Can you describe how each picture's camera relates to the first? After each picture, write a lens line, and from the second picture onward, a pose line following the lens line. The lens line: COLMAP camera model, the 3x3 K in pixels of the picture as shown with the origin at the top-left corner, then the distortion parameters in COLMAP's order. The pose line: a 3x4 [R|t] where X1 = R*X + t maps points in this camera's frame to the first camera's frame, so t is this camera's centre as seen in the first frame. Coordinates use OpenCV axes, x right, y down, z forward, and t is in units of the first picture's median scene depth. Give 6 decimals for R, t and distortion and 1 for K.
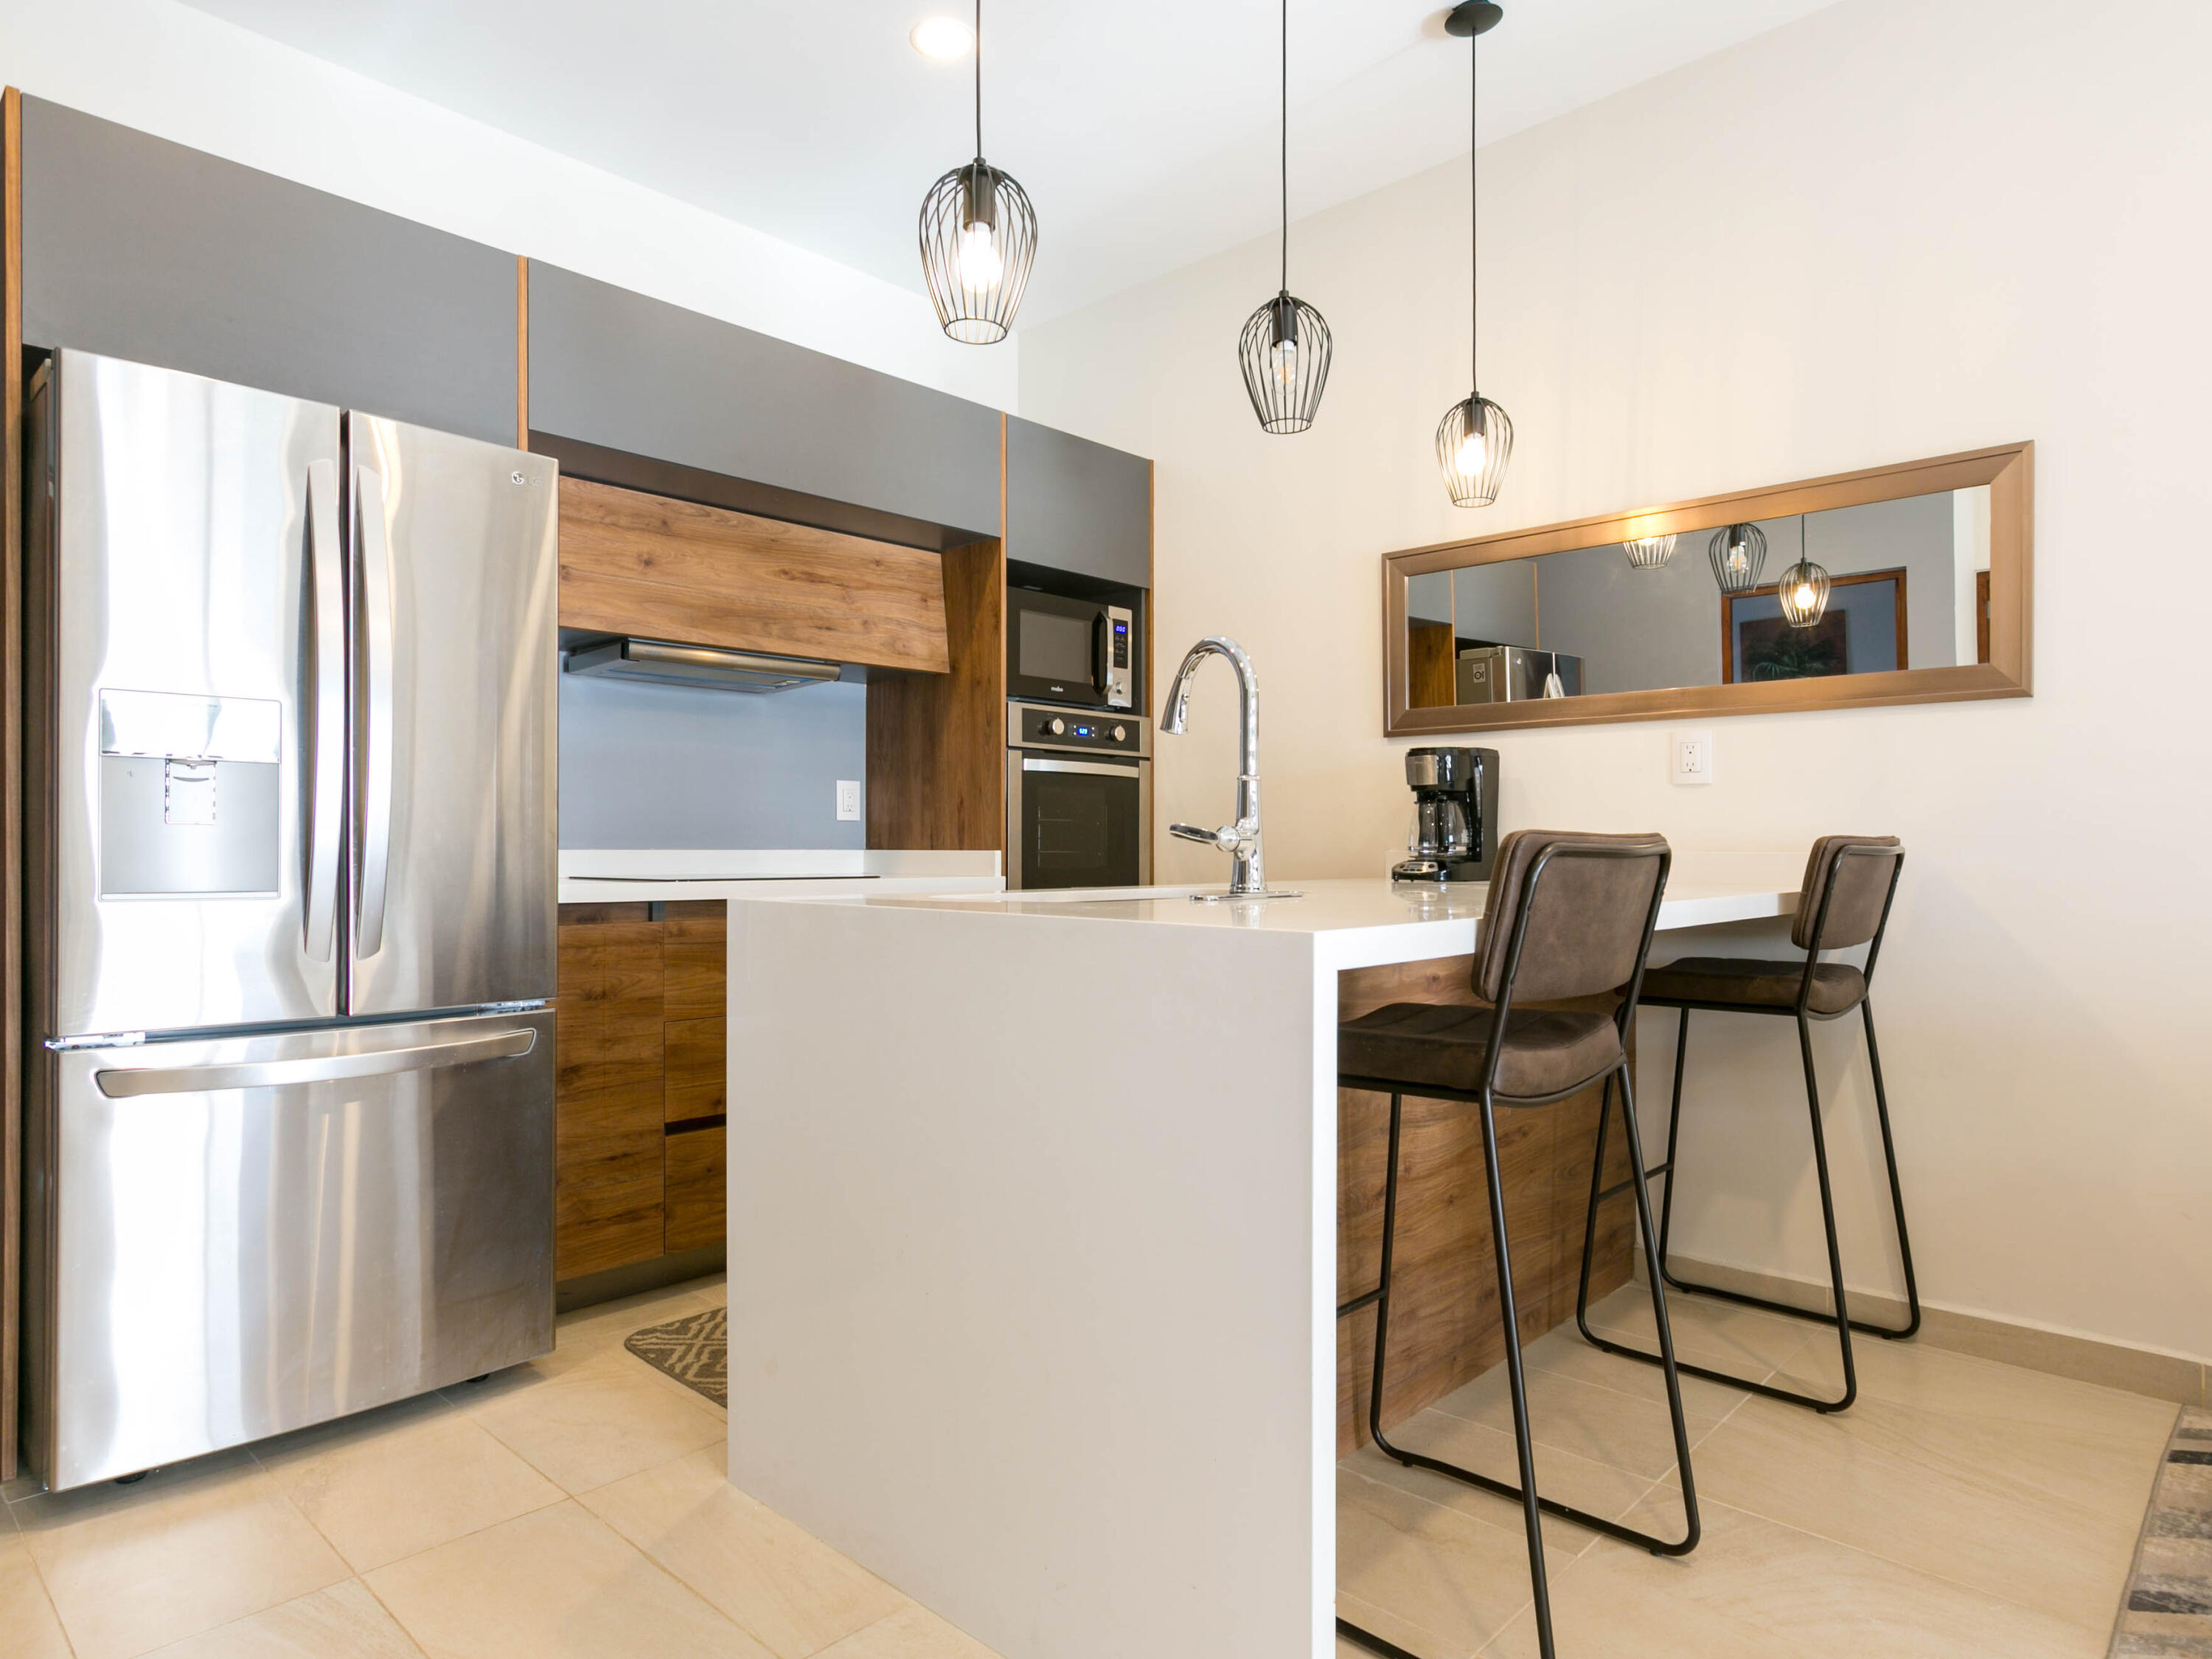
lens RADIAL K [[1316.1, 0, 1143.1], [0, 1316.1, 856.7], [0, 0, 1]] dist [0.000705, 0.005627]
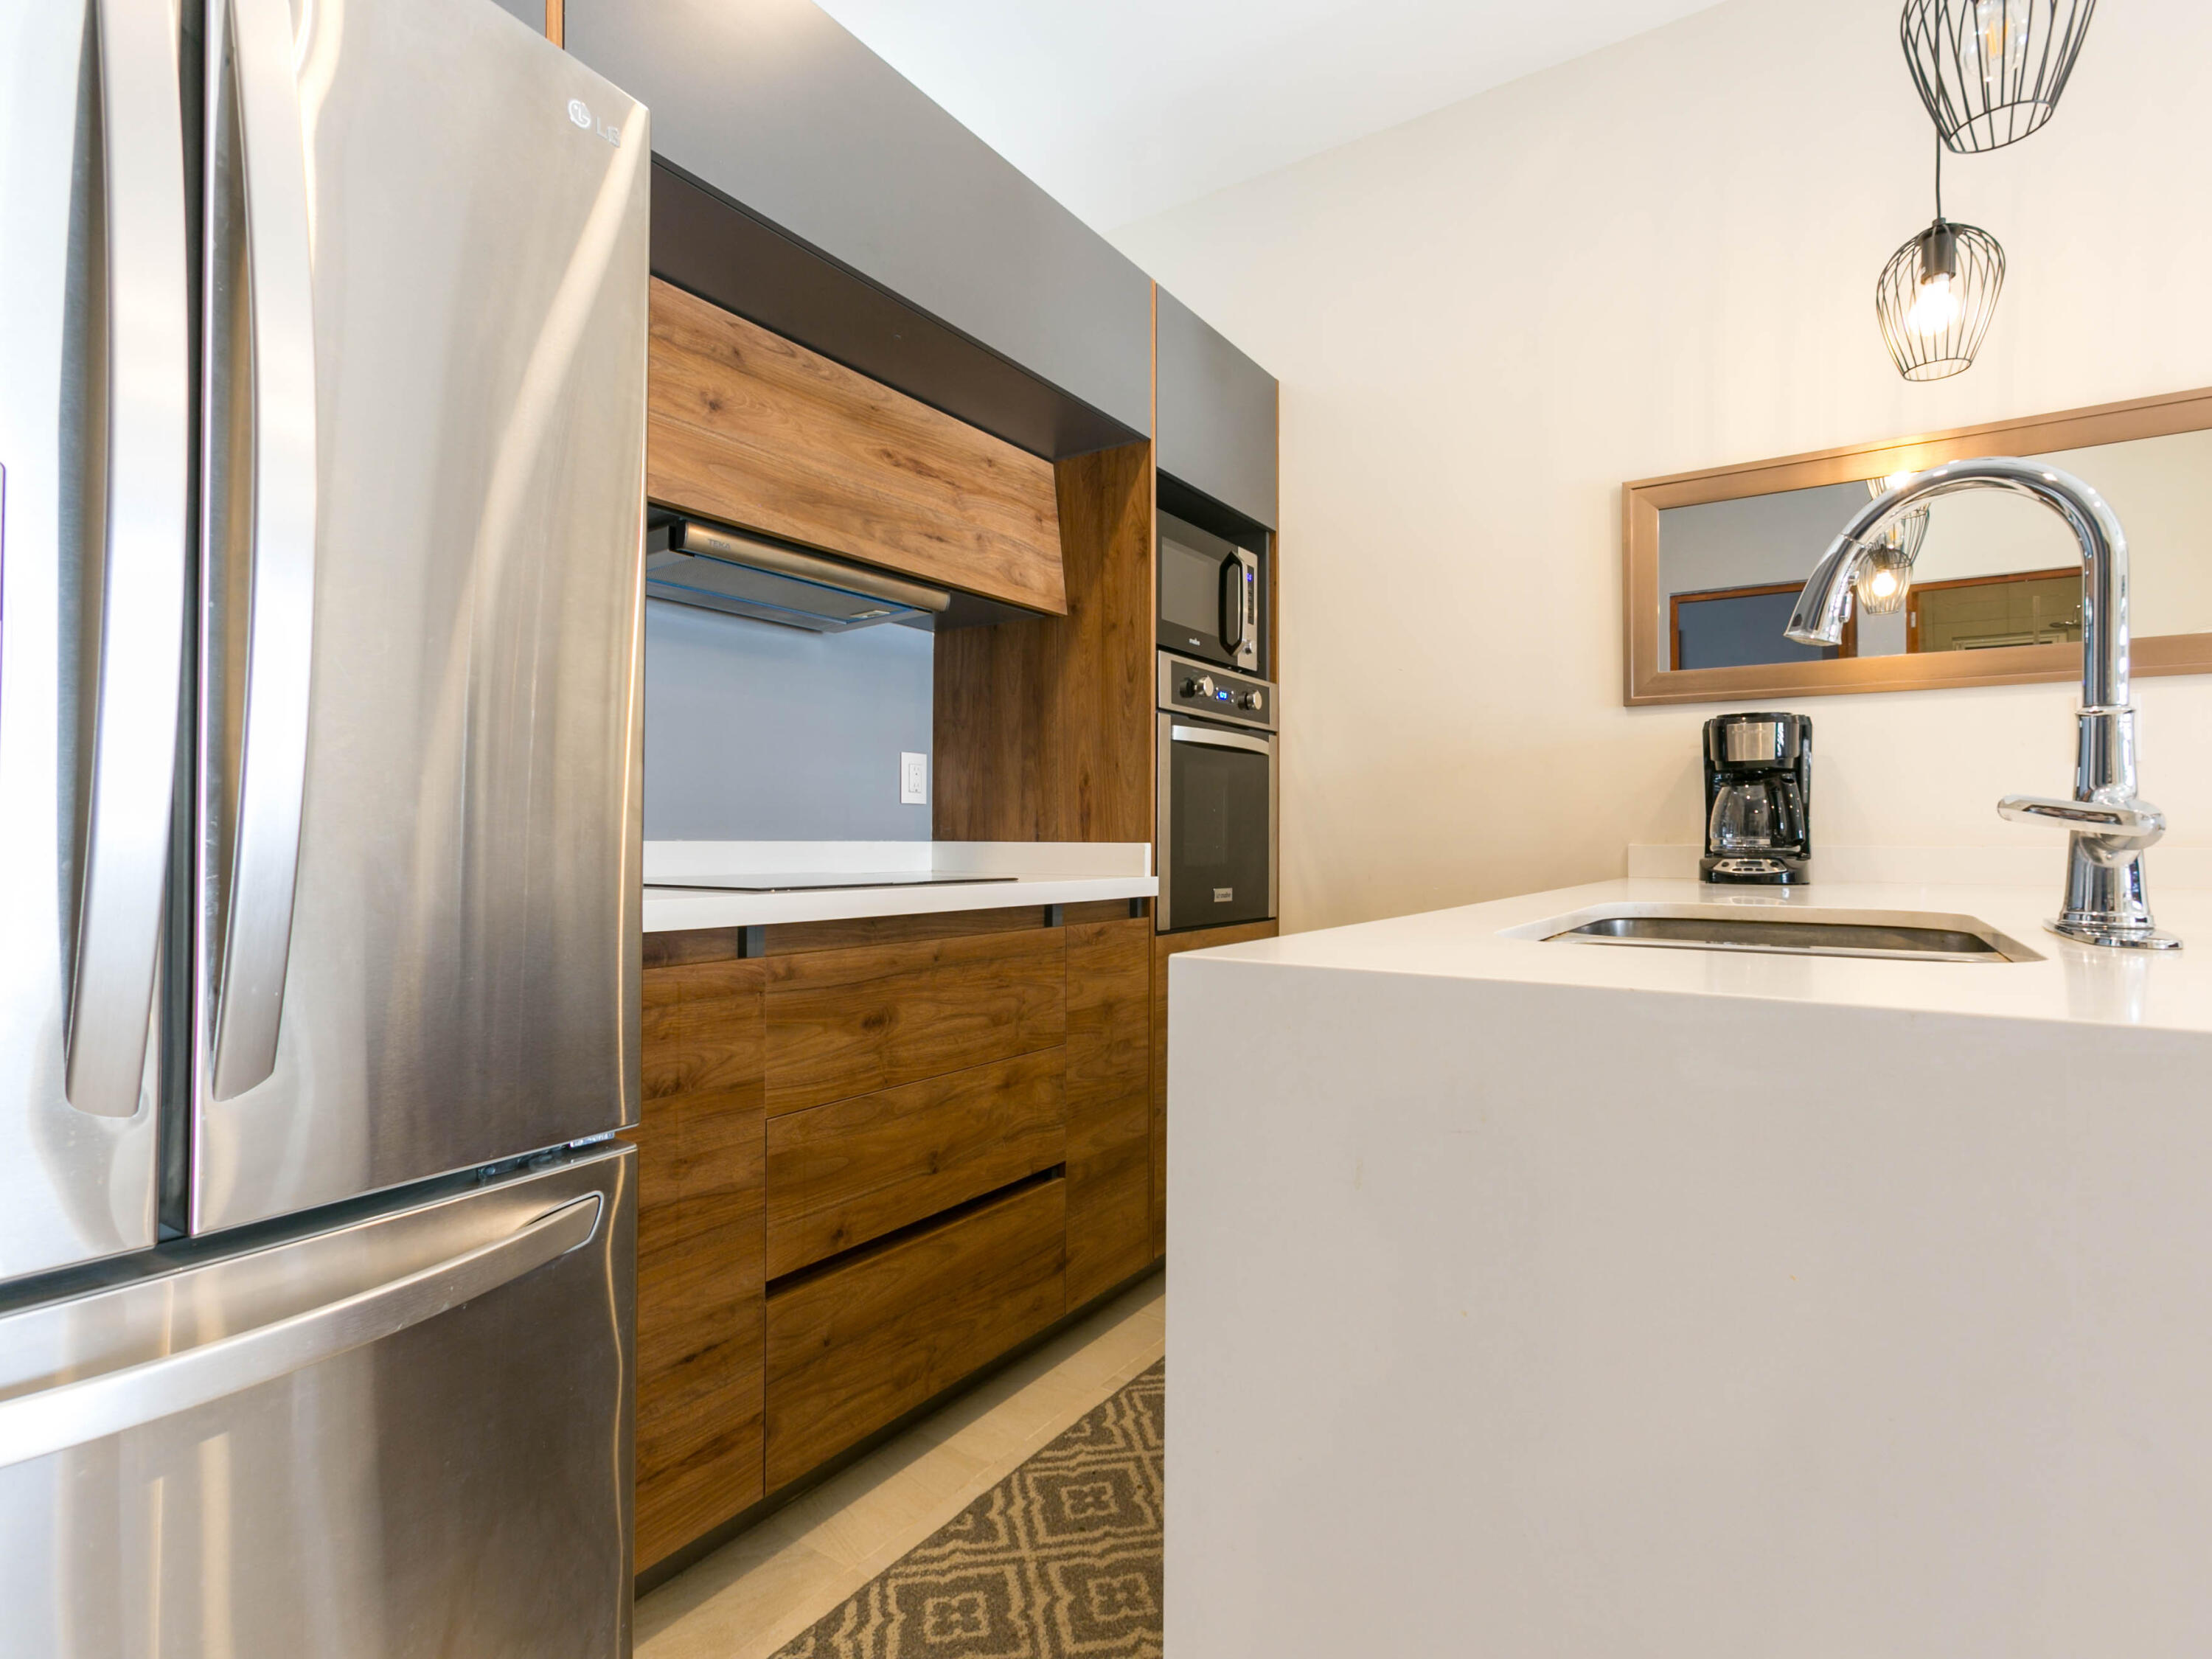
lens RADIAL K [[1105.1, 0, 1141.0], [0, 1105.1, 831.8], [0, 0, 1]] dist [-0.008366, 0.008980]
pose [[0.986937, 0.004210, 0.161052, -0.245381], [-0.002268, 0.999922, -0.012242, -0.003654], [-0.161091, 0.011717, 0.986870, 0.409204]]
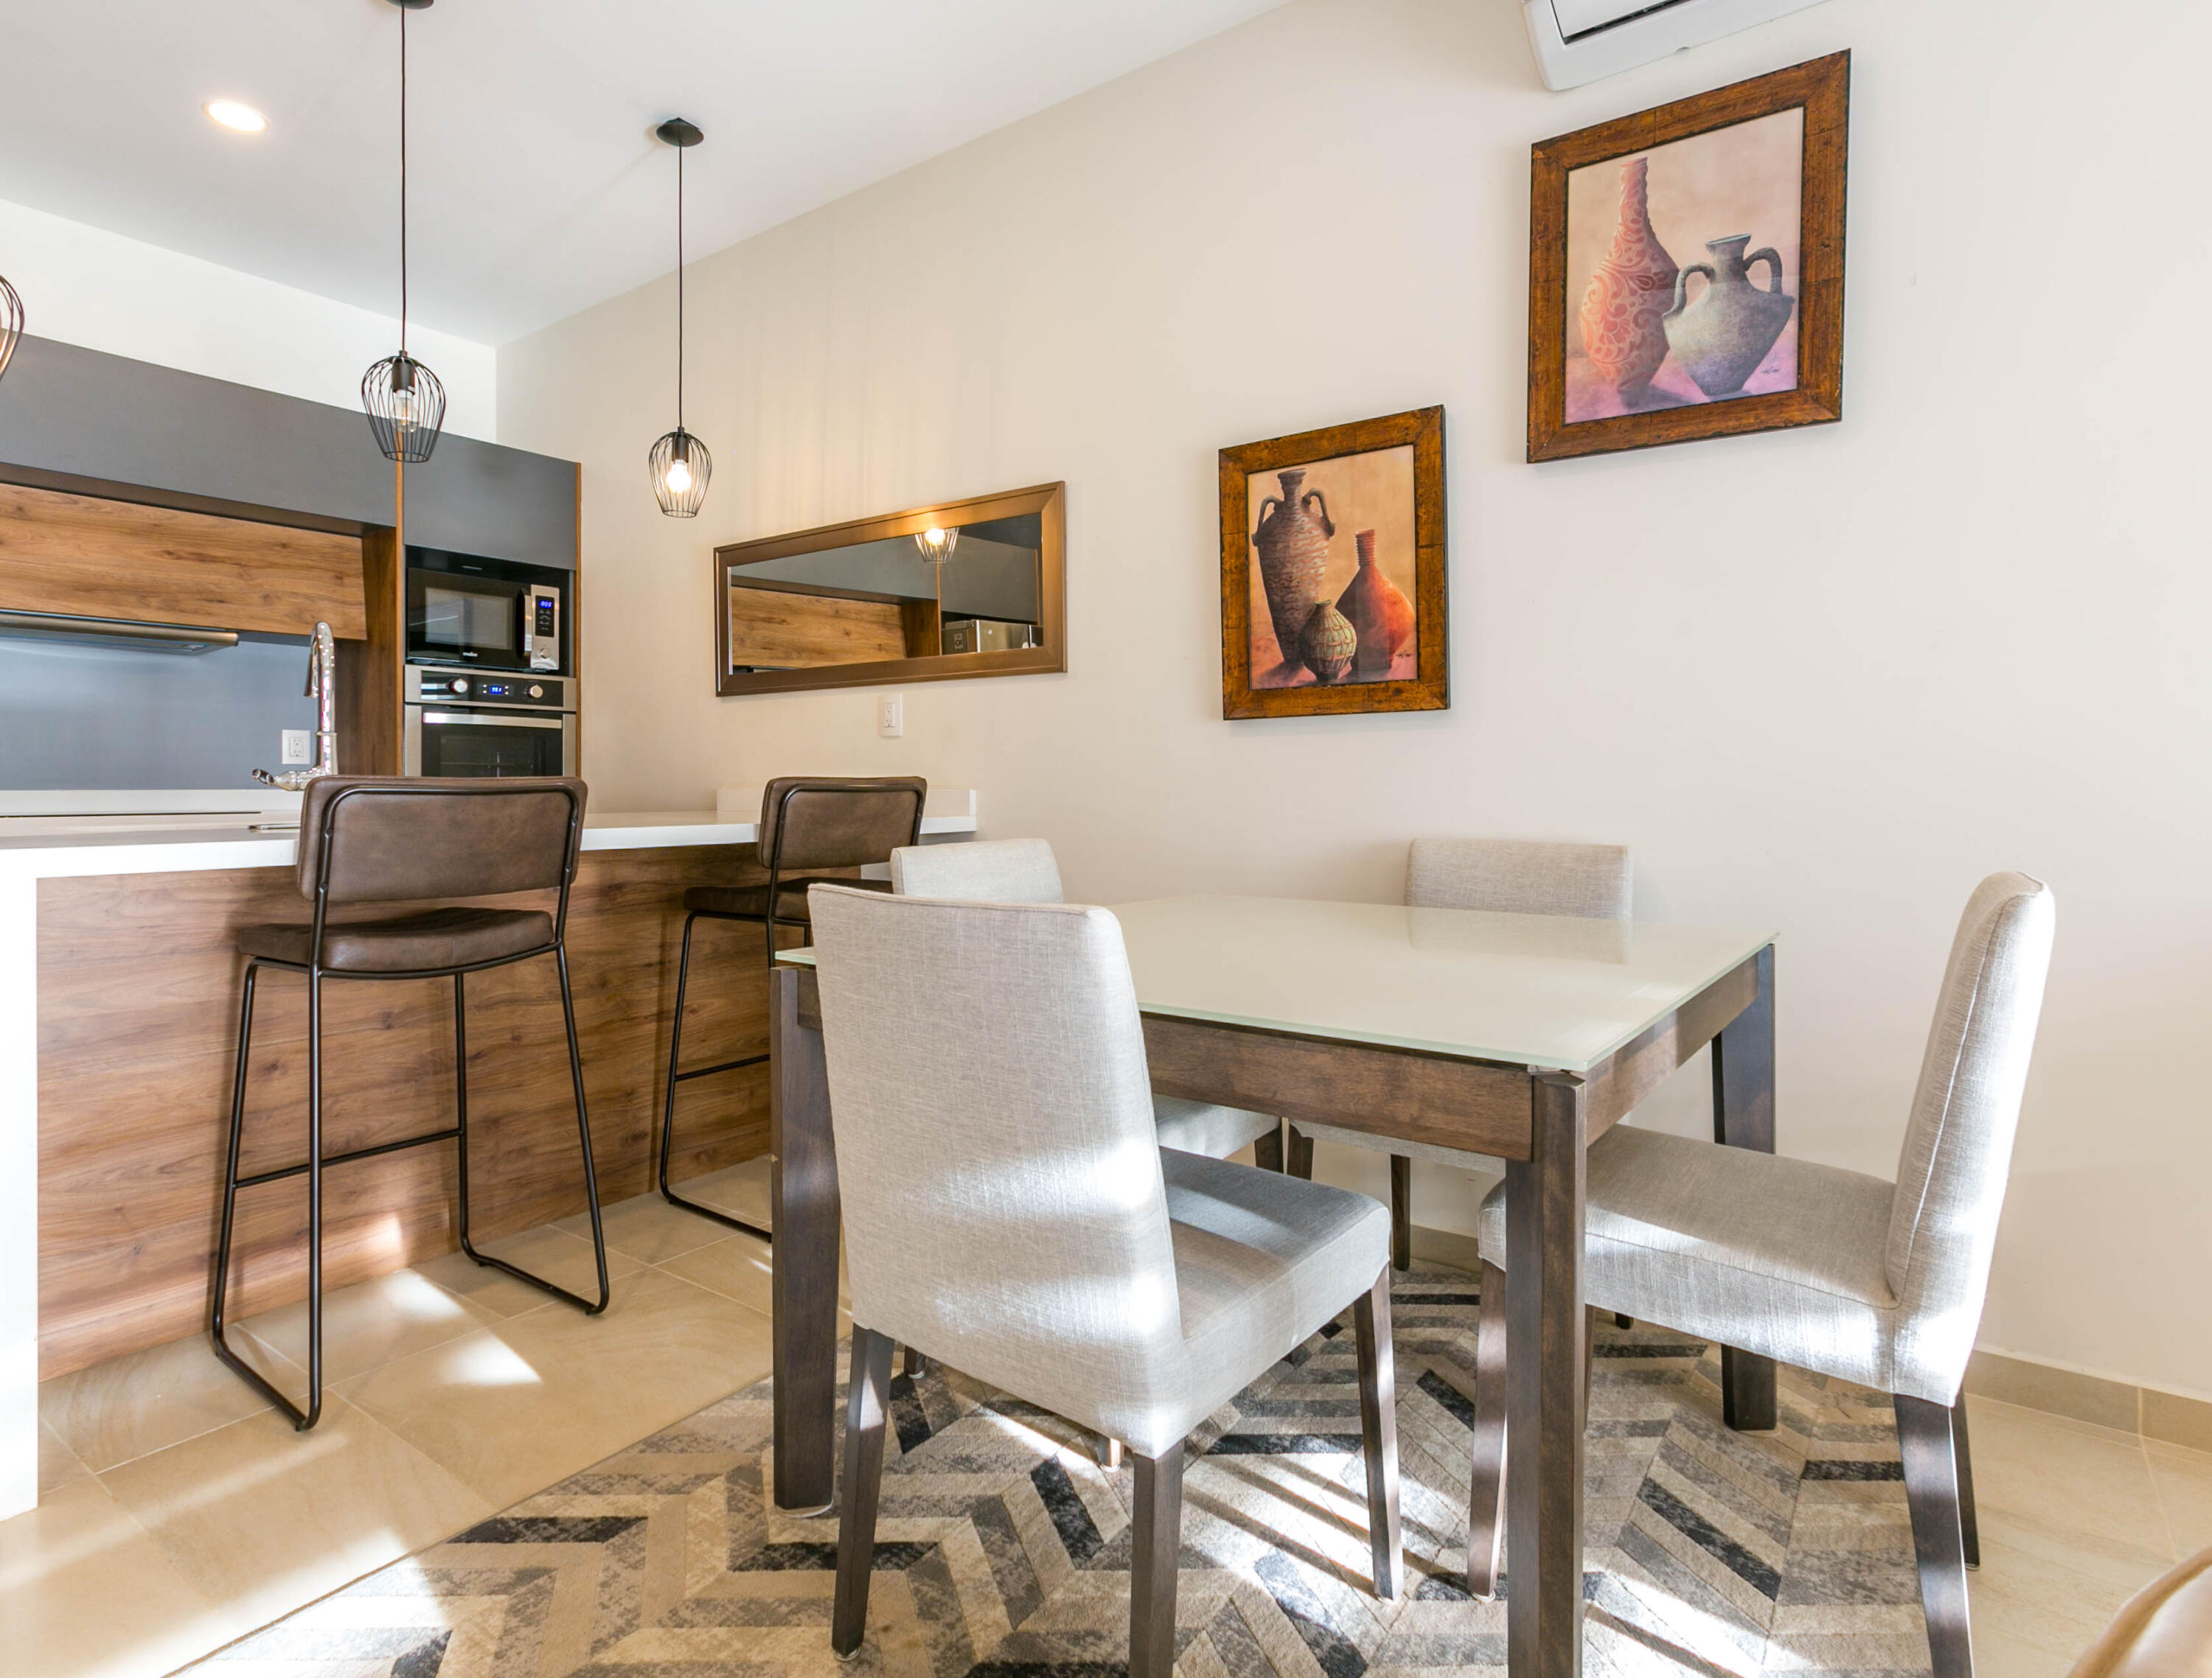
lens RADIAL K [[1172.9, 0, 1131.7], [0, 1172.9, 795.9], [0, 0, 1]] dist [-0.019736, 0.014977]
pose [[0.990981, -0.003683, 0.133951, 0.460279], [0.003465, 0.999992, 0.001865, 0.000774], [-0.133957, -0.001384, 0.990986, -0.148020]]
